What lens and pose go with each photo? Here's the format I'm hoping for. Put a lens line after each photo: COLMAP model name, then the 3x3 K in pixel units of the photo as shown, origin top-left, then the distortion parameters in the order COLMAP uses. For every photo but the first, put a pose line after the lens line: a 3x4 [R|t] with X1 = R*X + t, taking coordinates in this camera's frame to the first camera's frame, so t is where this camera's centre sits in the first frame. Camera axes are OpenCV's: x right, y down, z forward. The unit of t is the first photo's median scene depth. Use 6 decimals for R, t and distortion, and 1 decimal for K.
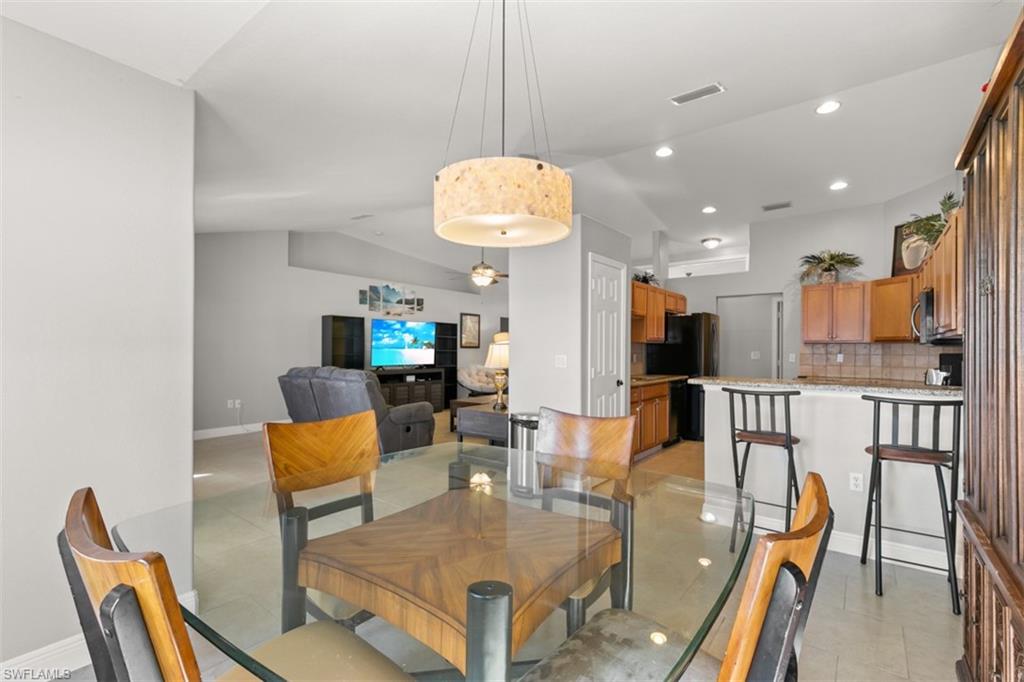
lens RADIAL K [[461.8, 0, 512.3], [0, 461.8, 353.9], [0, 0, 1]] dist [0.006835, -0.000052]
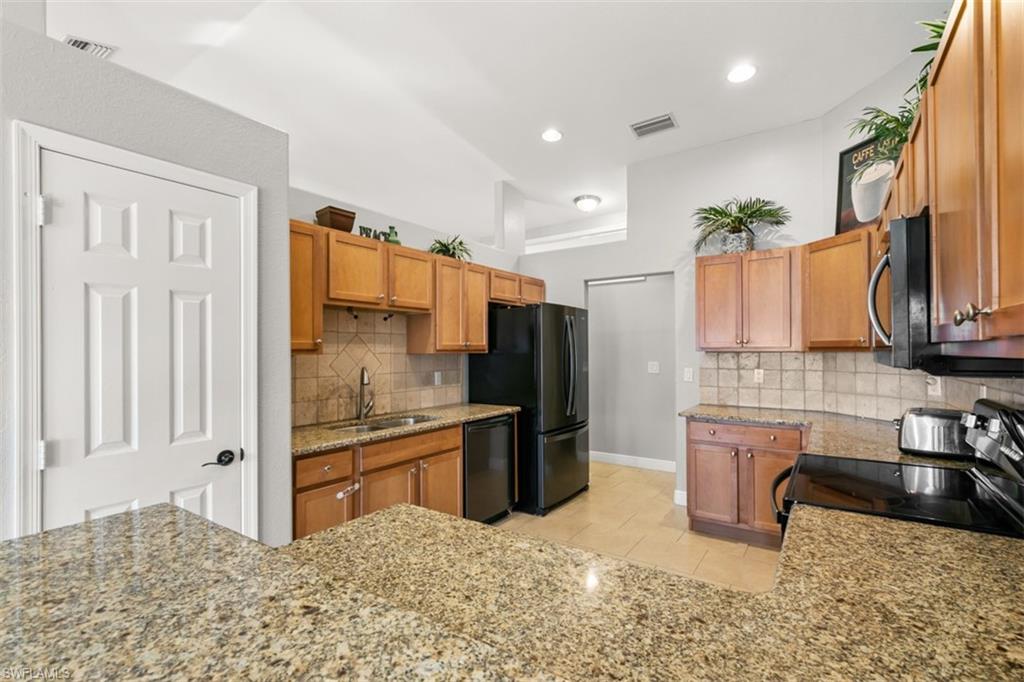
lens RADIAL K [[461.8, 0, 512.3], [0, 461.8, 353.9], [0, 0, 1]] dist [0.006835, -0.000052]
pose [[0.998602, -0.011782, 0.051528, 0.361510], [0.011960, 0.999924, -0.003148, -0.022176], [-0.051487, 0.003759, 0.998667, 0.418469]]
